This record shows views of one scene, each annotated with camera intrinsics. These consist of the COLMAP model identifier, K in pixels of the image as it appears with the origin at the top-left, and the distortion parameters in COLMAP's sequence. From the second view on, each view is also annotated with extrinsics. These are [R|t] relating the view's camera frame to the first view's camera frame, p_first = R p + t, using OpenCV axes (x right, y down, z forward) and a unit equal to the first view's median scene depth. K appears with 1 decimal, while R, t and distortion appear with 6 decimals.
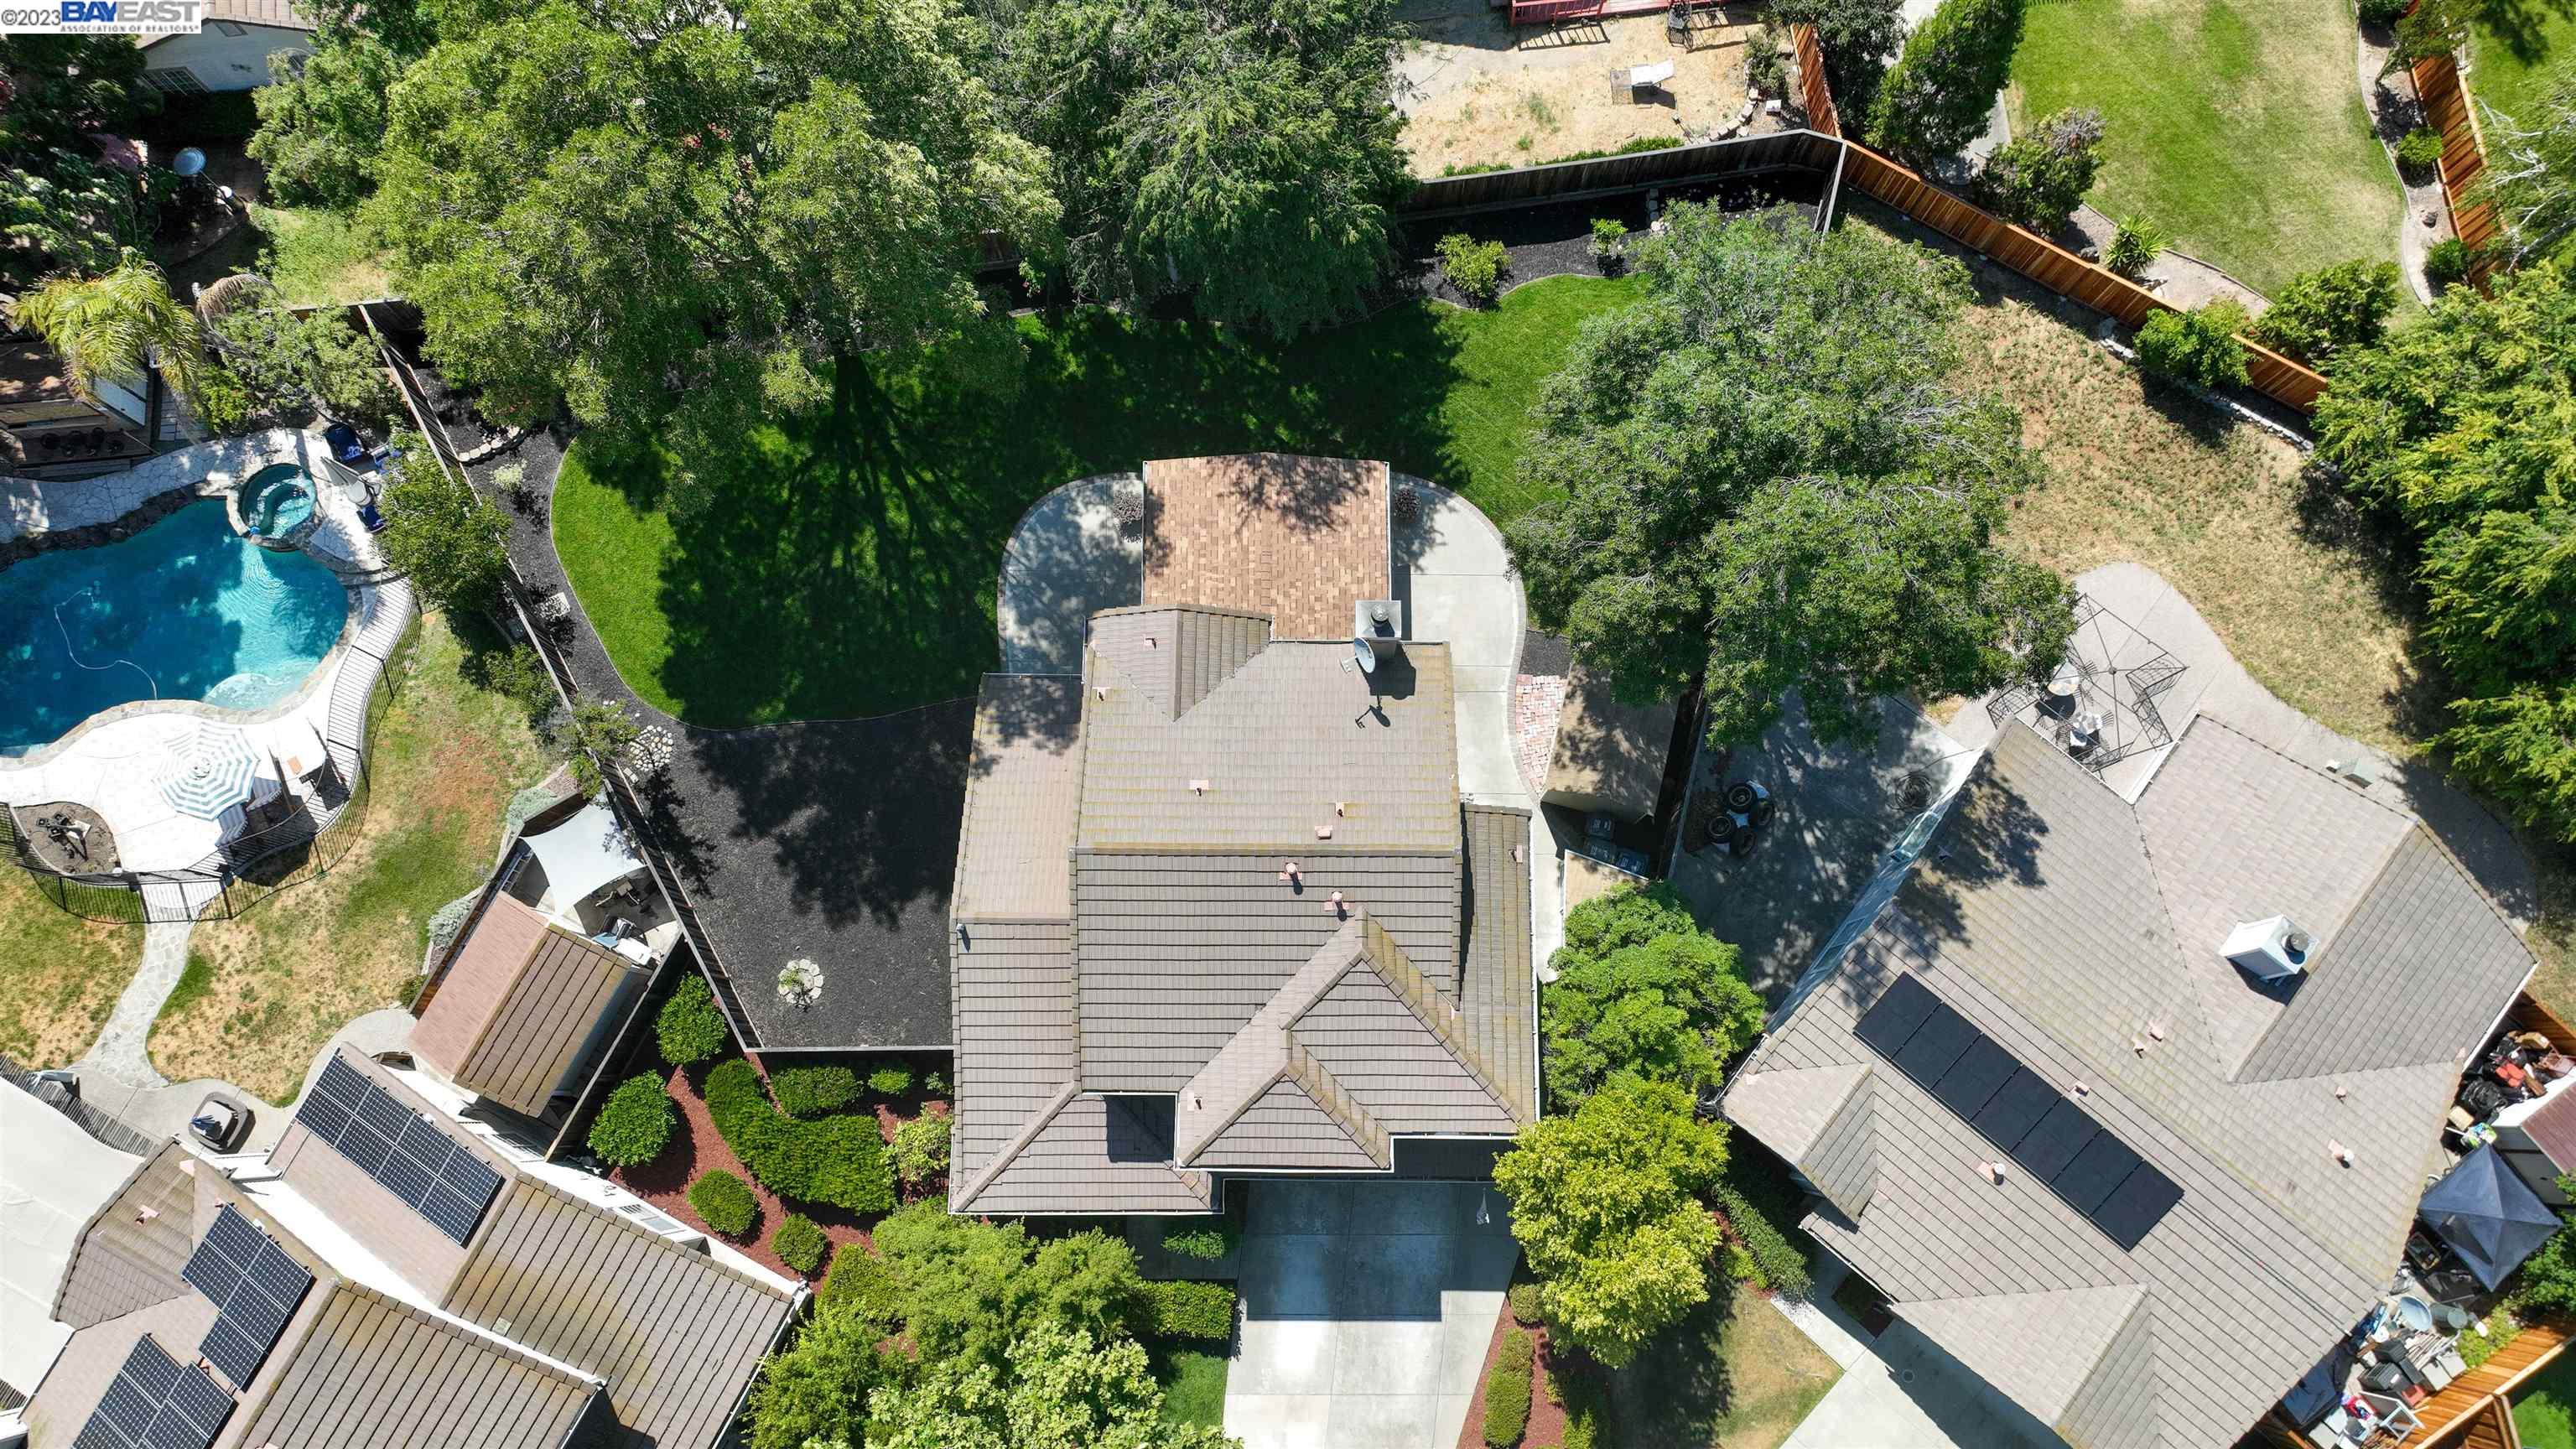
lens RADIAL K [[1767.8, 0, 1288.0], [0, 1767.8, 724.5], [0, 0, 1]] dist [0.000167, 0.001411]
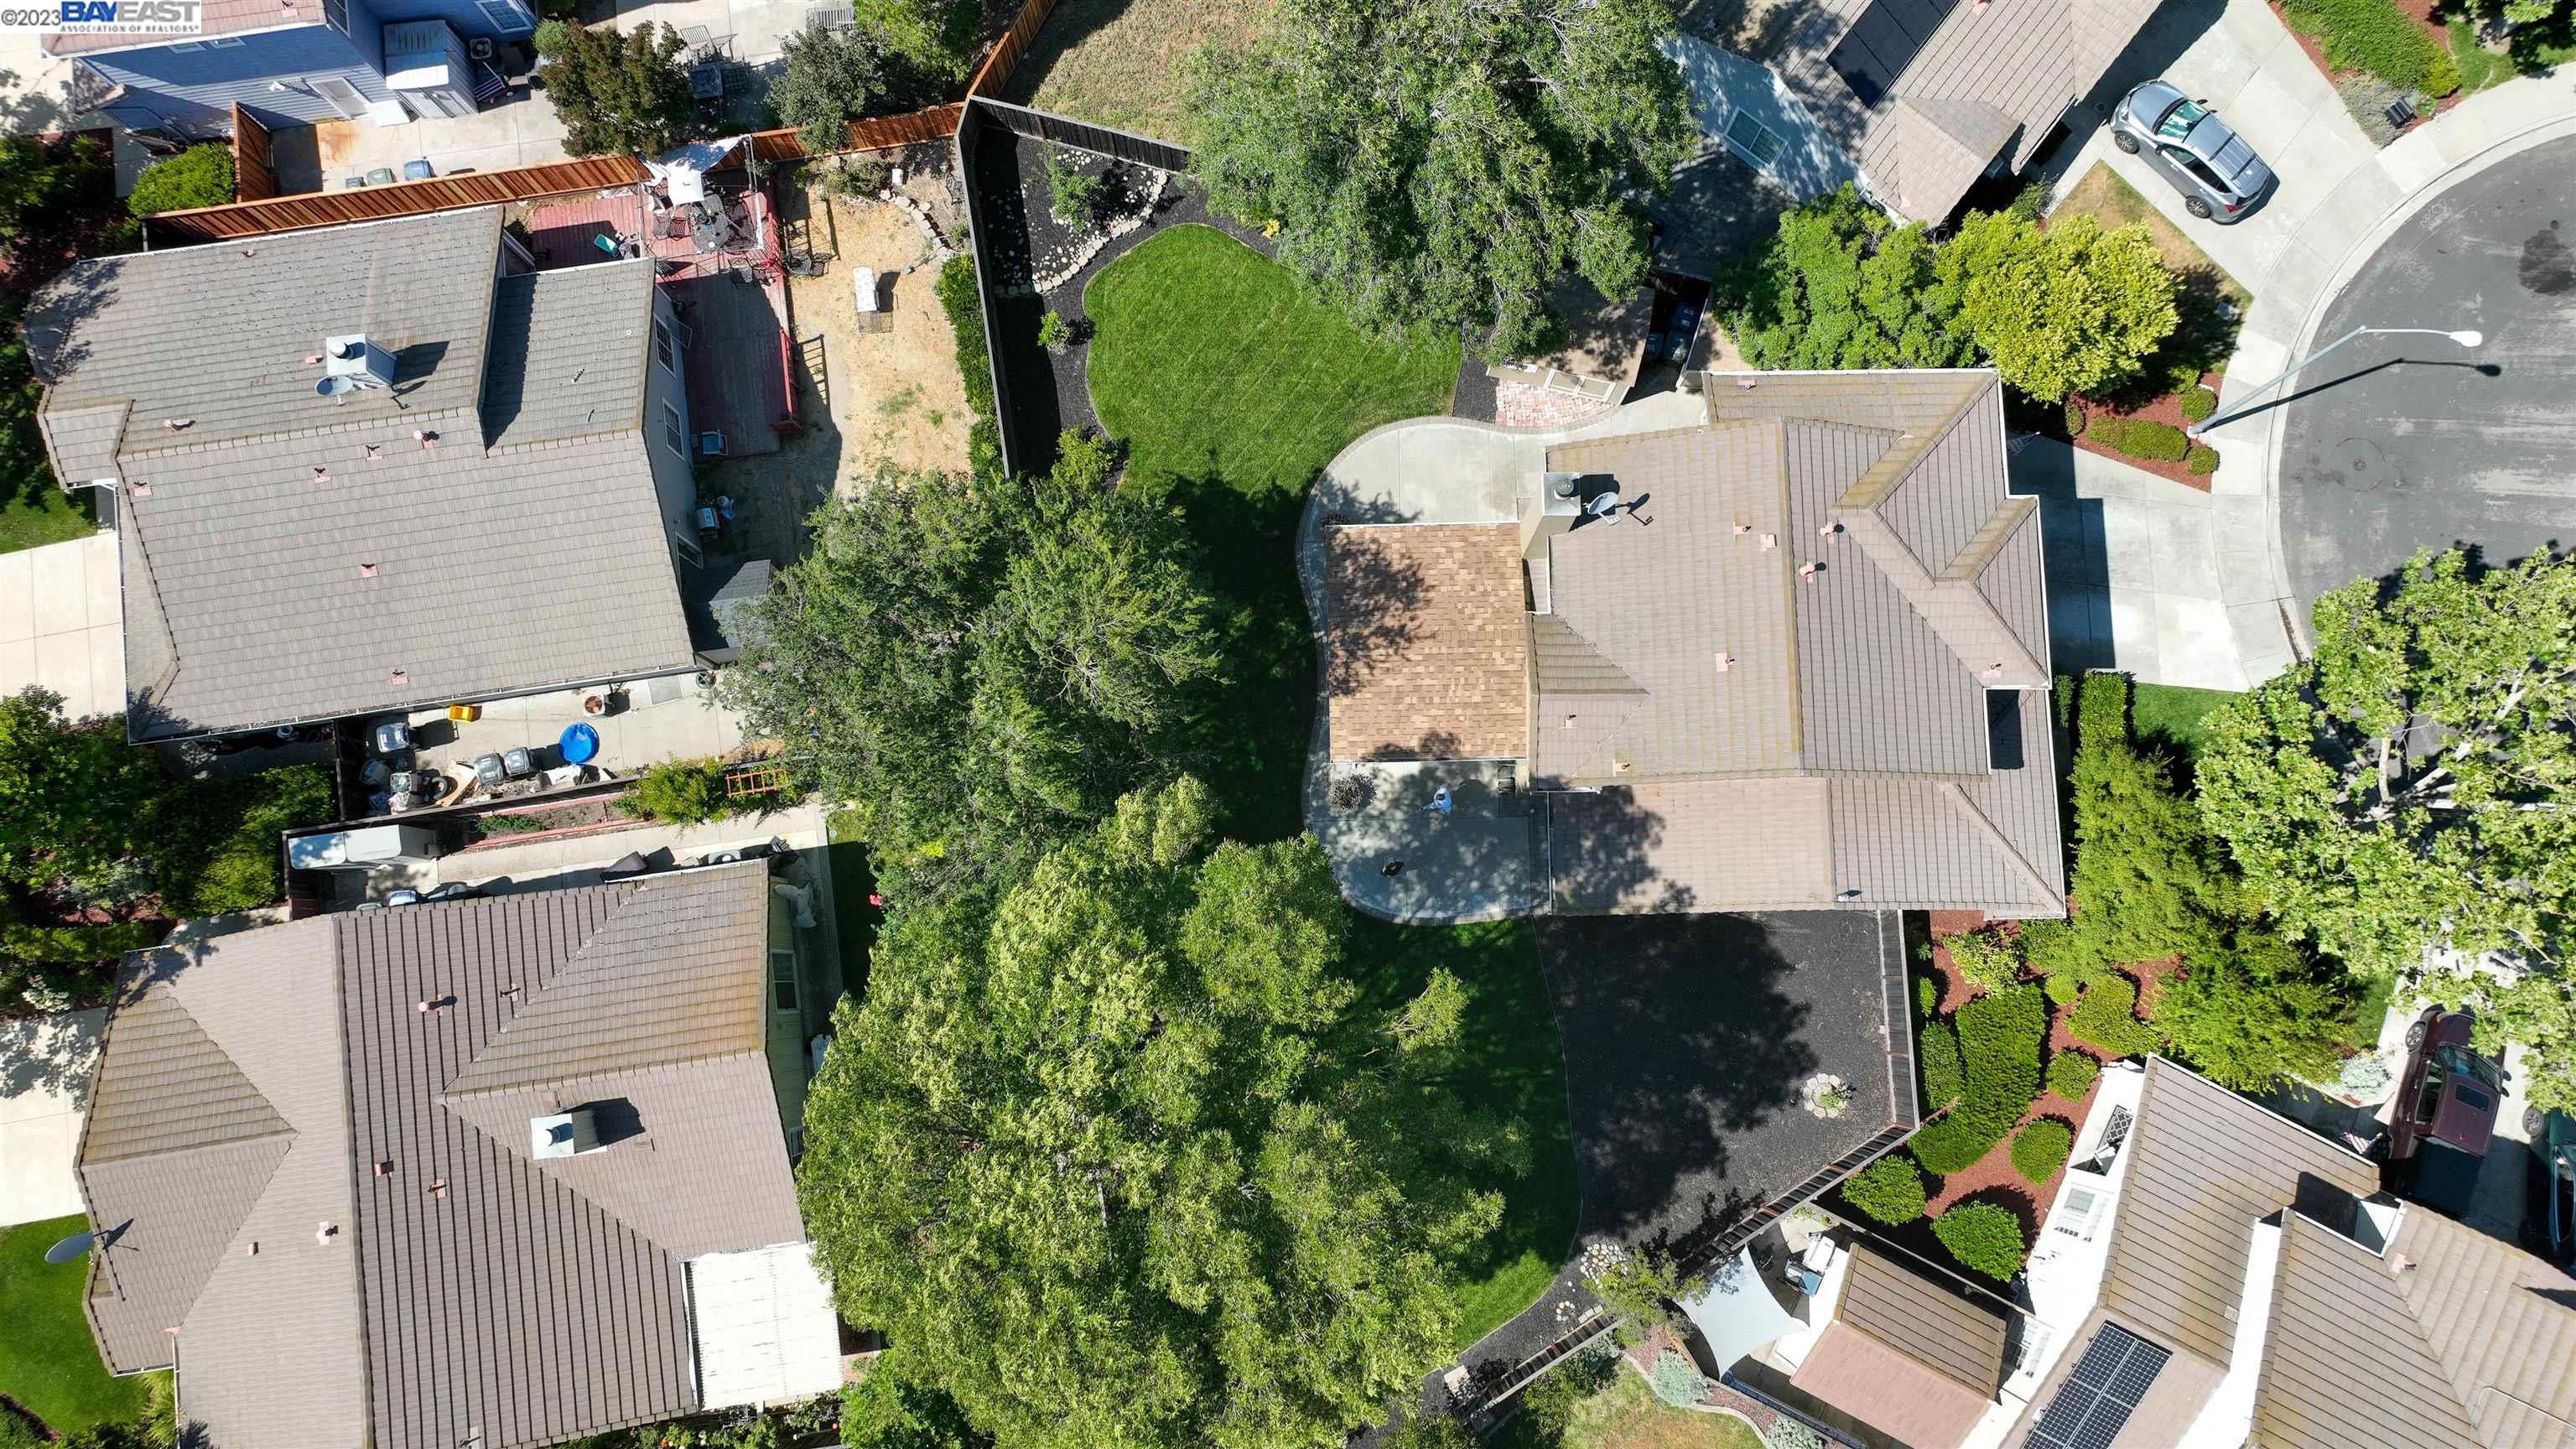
lens RADIAL K [[1767.8, 0, 1288.0], [0, 1767.8, 724.5], [0, 0, 1]] dist [0.000167, 0.001411]
pose [[-0.018907, -0.990375, 0.137109, -0.203260], [0.977991, 0.010180, 0.208397, -0.395667], [-0.207787, 0.138032, 0.968386, 0.030663]]
